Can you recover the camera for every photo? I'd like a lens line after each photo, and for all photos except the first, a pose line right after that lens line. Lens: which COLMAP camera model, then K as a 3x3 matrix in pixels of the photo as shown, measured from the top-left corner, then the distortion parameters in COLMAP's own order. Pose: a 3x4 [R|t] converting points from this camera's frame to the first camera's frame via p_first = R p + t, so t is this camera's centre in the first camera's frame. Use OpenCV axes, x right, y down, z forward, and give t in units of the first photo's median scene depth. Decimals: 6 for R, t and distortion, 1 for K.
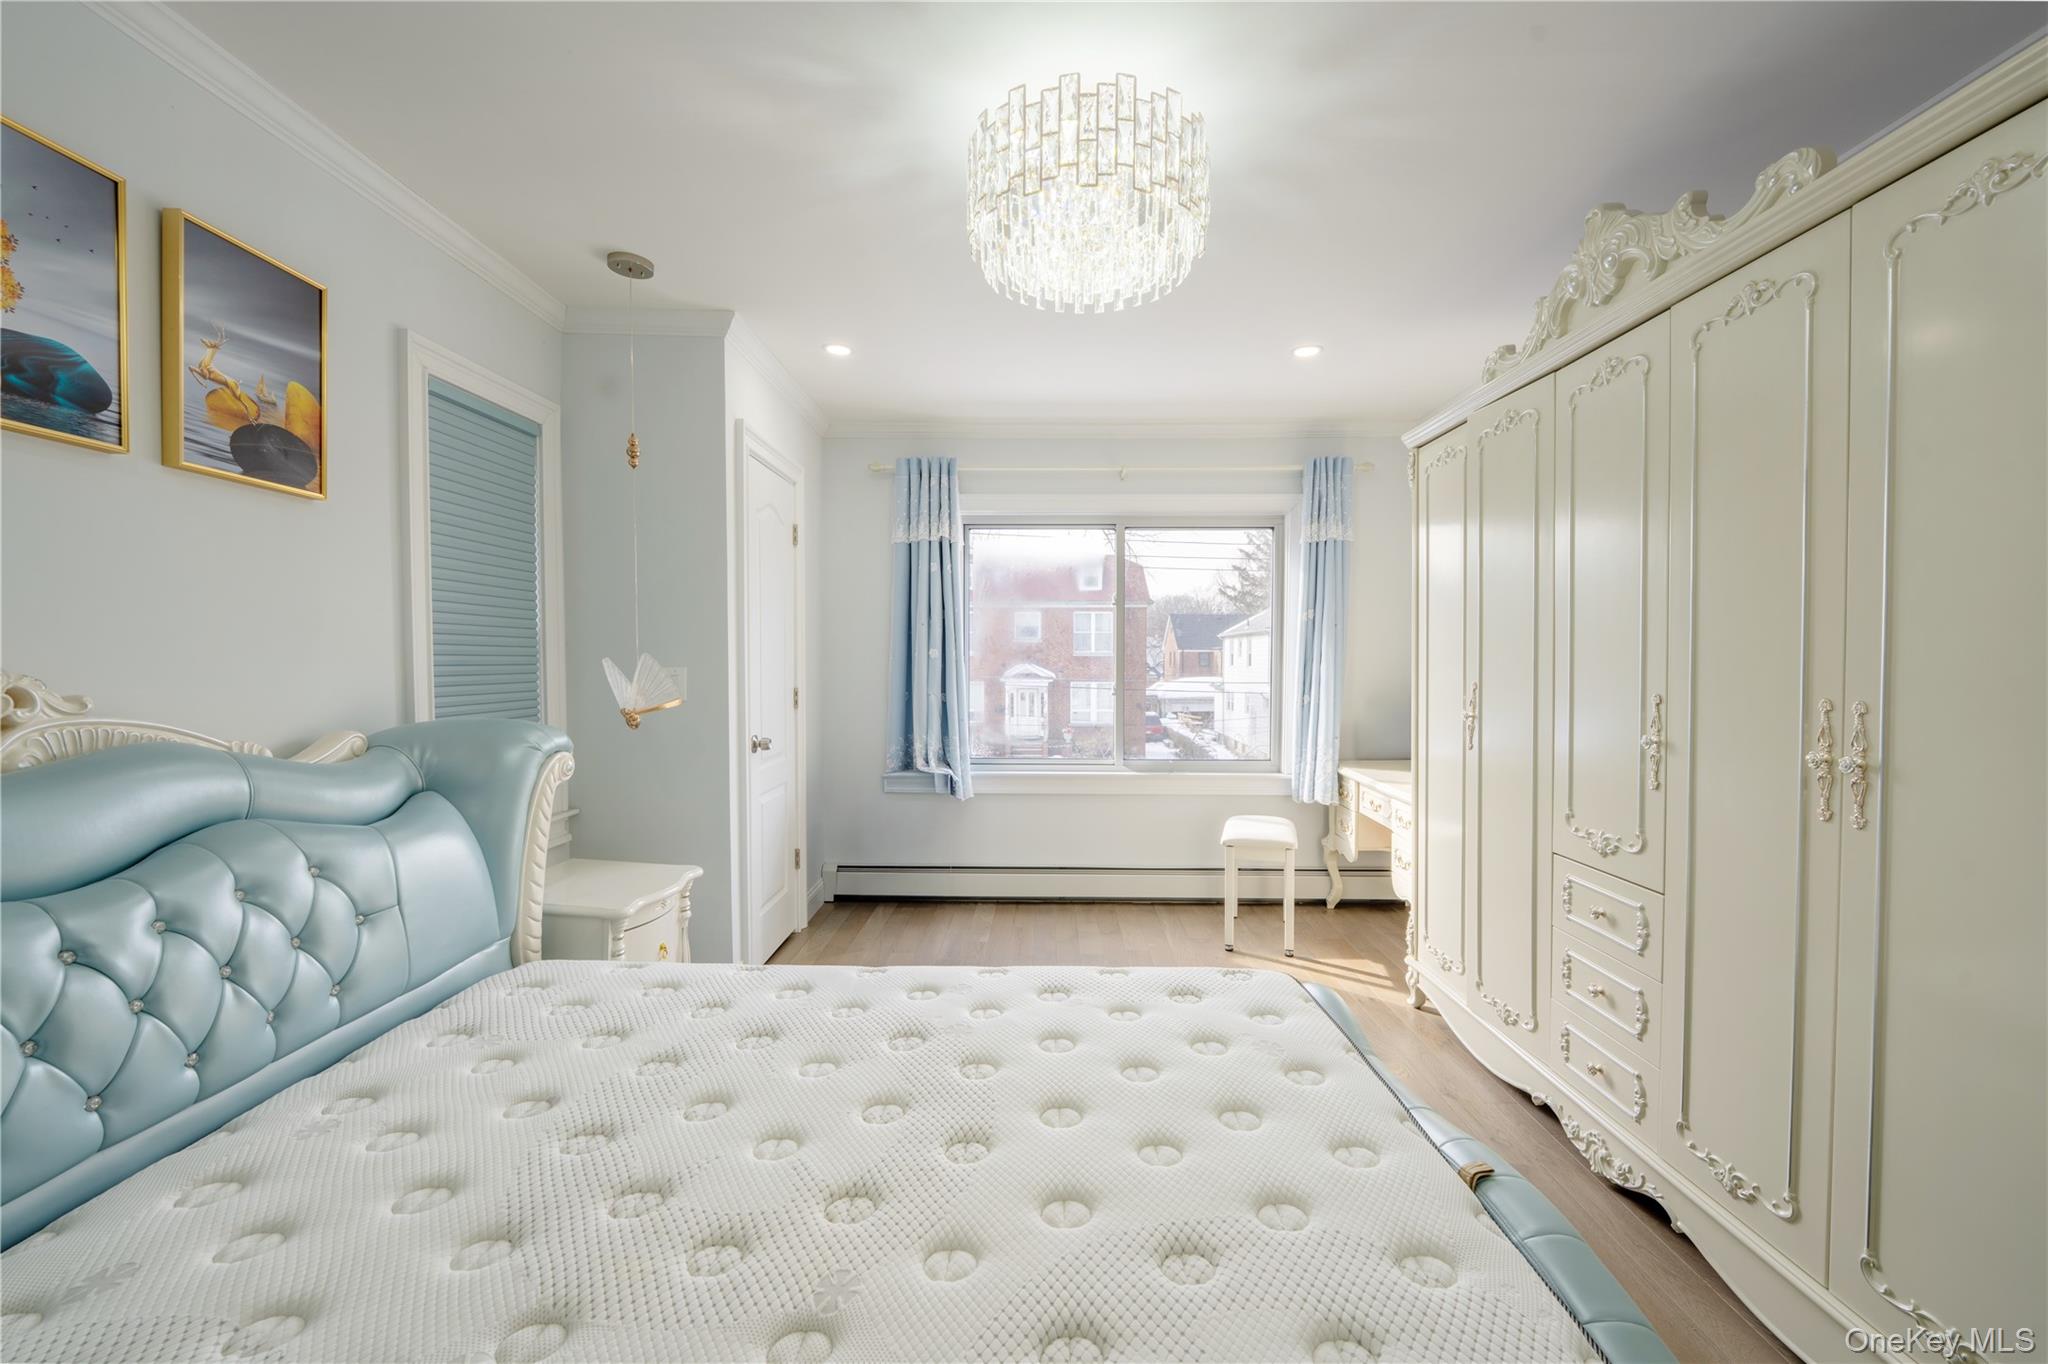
lens RADIAL K [[843.7, 0, 1045.9], [0, 843.7, 672.9], [0, 0, 1]] dist [-0.000350, -0.006351]
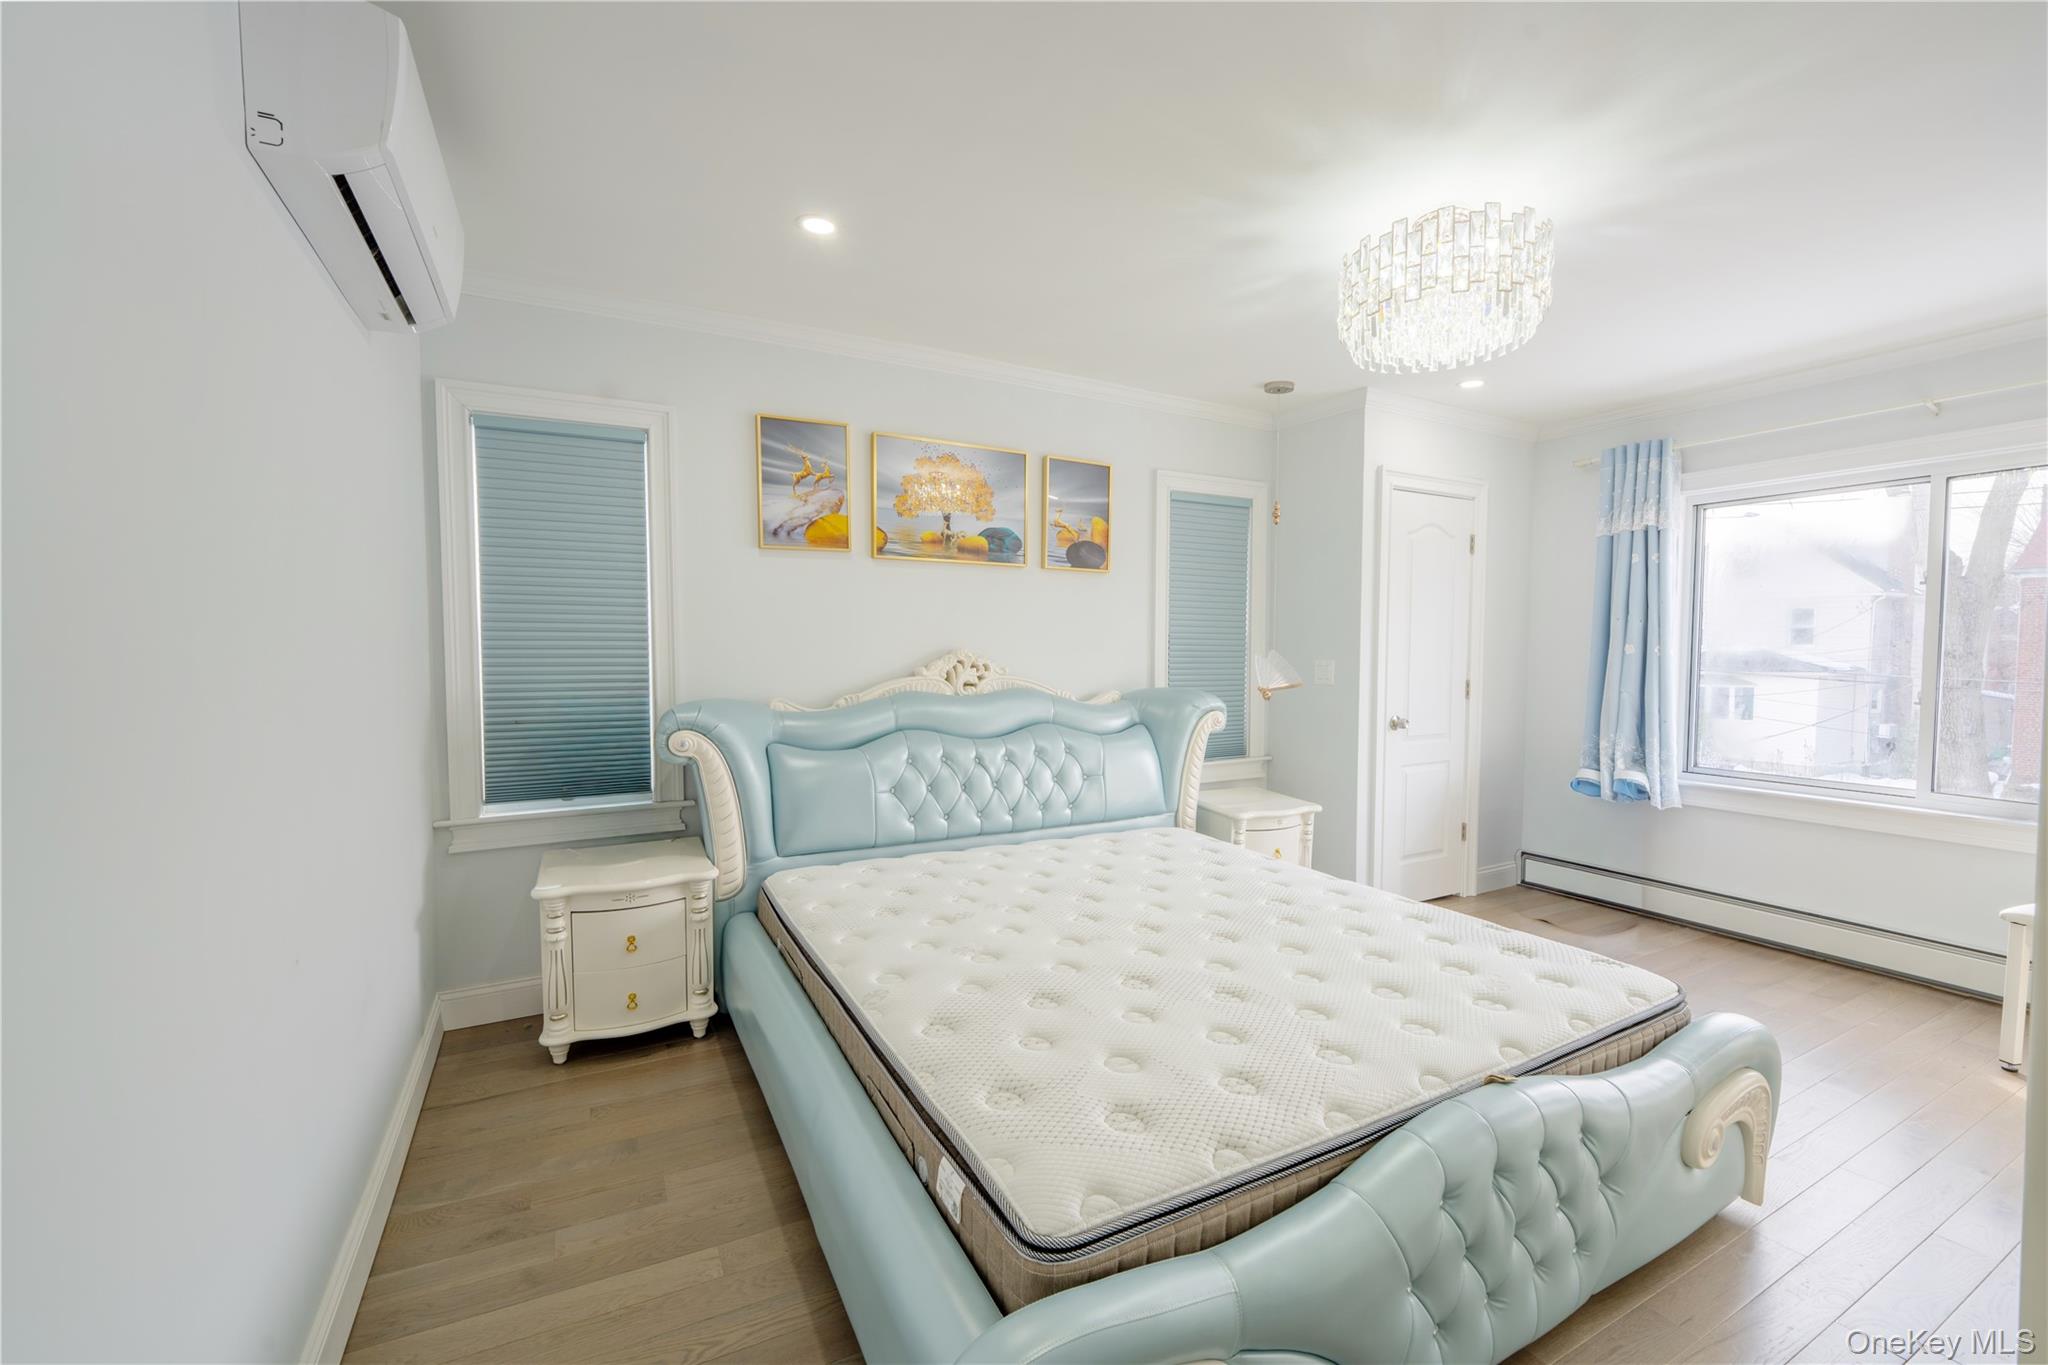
lens RADIAL K [[837.7, 0, 1016.9], [0, 837.7, 663.4], [0, 0, 1]] dist [0.000553, 0.000145]
pose [[0.475407, 0.014161, -0.879652, 0.760292], [-0.018218, 0.999815, 0.006249, -0.001374], [0.879577, 0.013055, 0.475577, -0.120982]]
